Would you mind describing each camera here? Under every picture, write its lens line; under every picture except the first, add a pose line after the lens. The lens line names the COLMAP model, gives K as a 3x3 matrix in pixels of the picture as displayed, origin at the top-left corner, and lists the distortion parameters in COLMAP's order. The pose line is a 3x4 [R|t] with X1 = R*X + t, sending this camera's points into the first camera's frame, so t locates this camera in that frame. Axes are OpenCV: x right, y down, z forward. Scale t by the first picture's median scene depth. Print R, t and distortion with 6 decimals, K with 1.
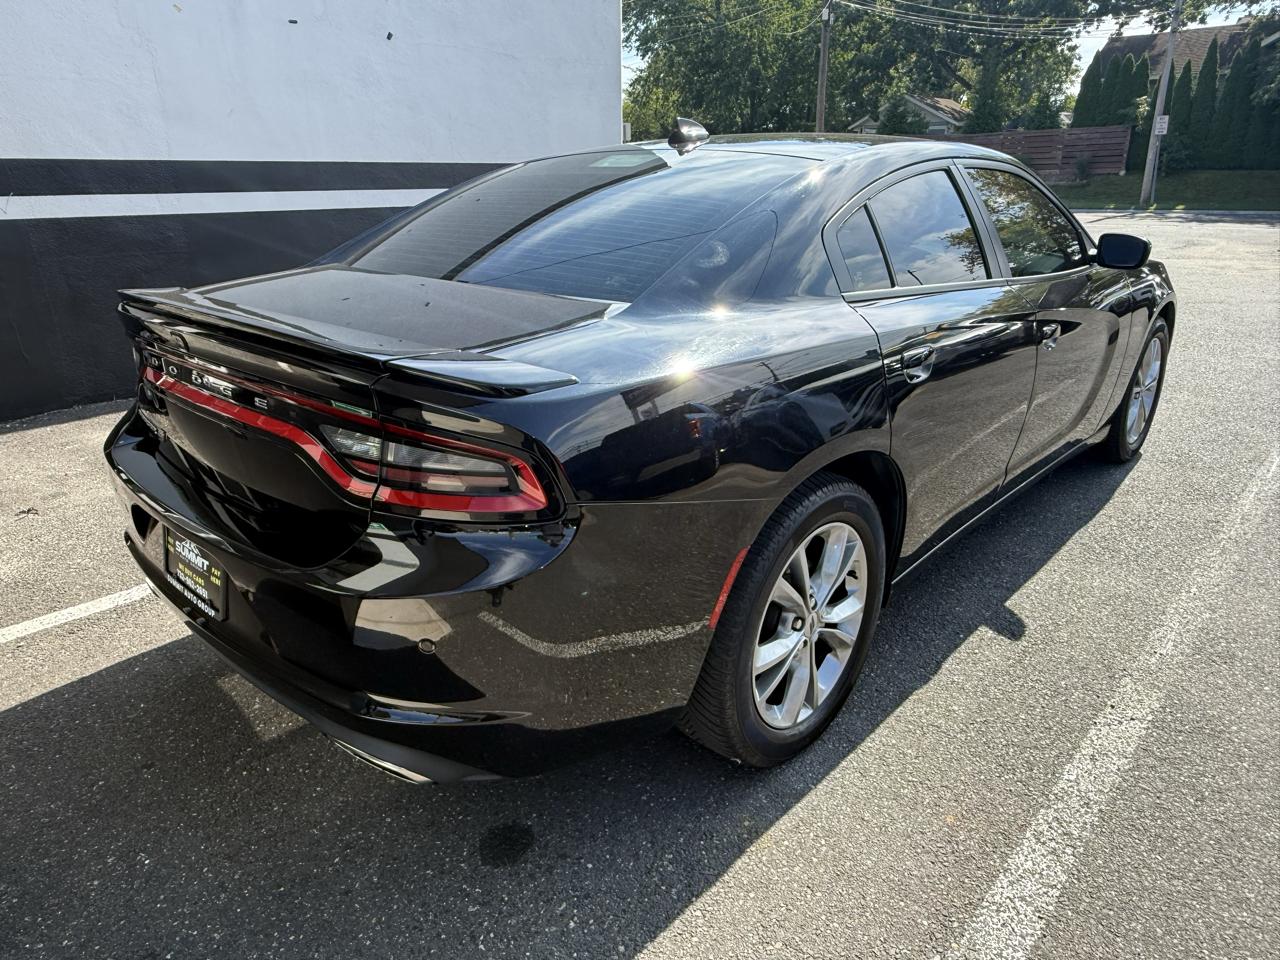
lens RADIAL K [[828.1, 0, 632.6], [0, 828.1, 483.4], [0, 0, 1]] dist [-0.009444, 0.010055]
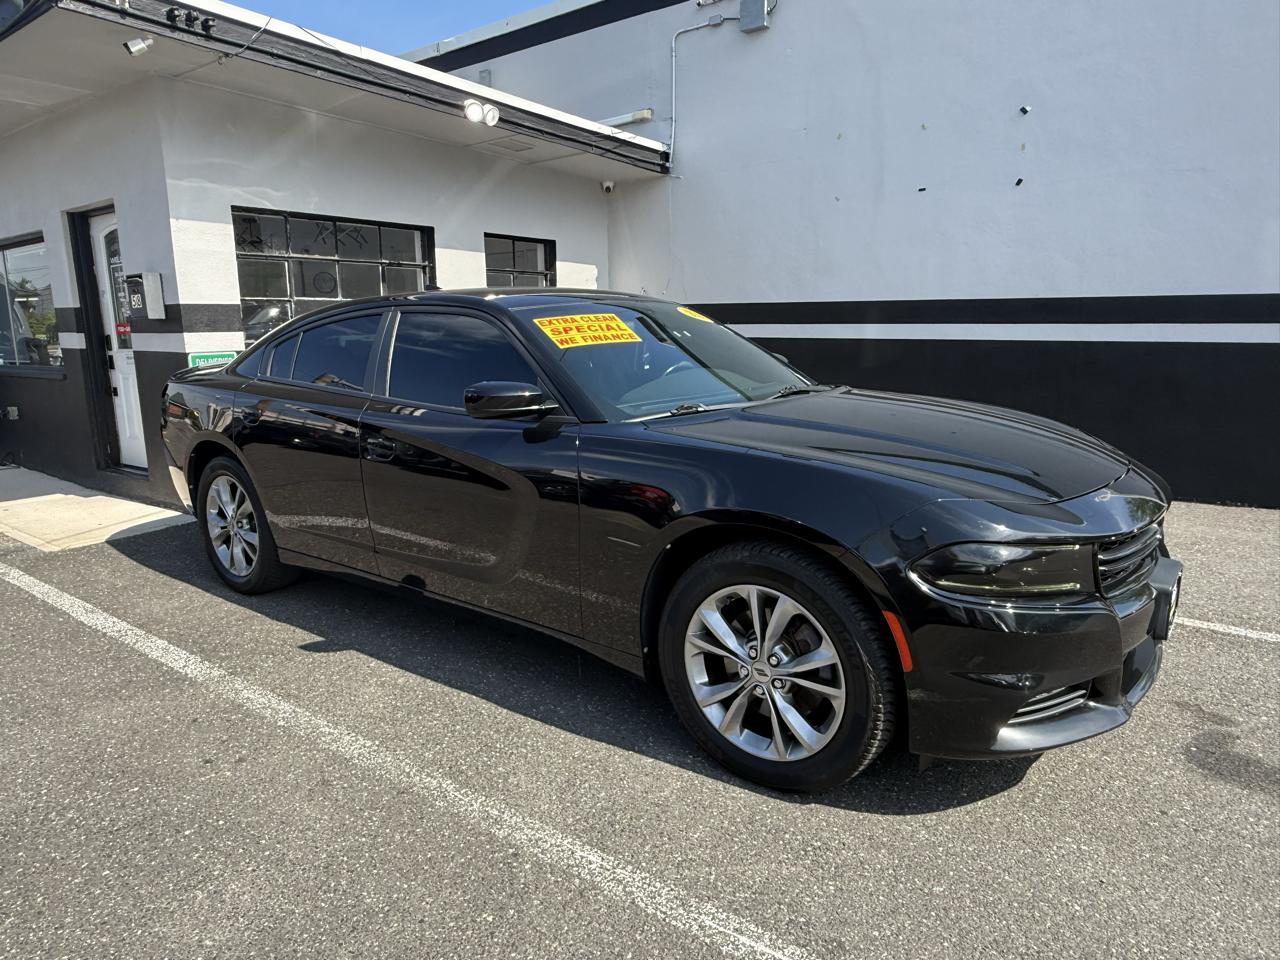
lens RADIAL K [[828.1, 0, 638.2], [0, 828.1, 480.9], [0, 0, 1]] dist [-0.009444, 0.010055]
pose [[0.101520, 0.198316, -0.974866, 0.934559], [-0.338155, 0.928461, 0.153662, -0.240740], [0.935599, 0.314056, 0.161319, 0.635665]]
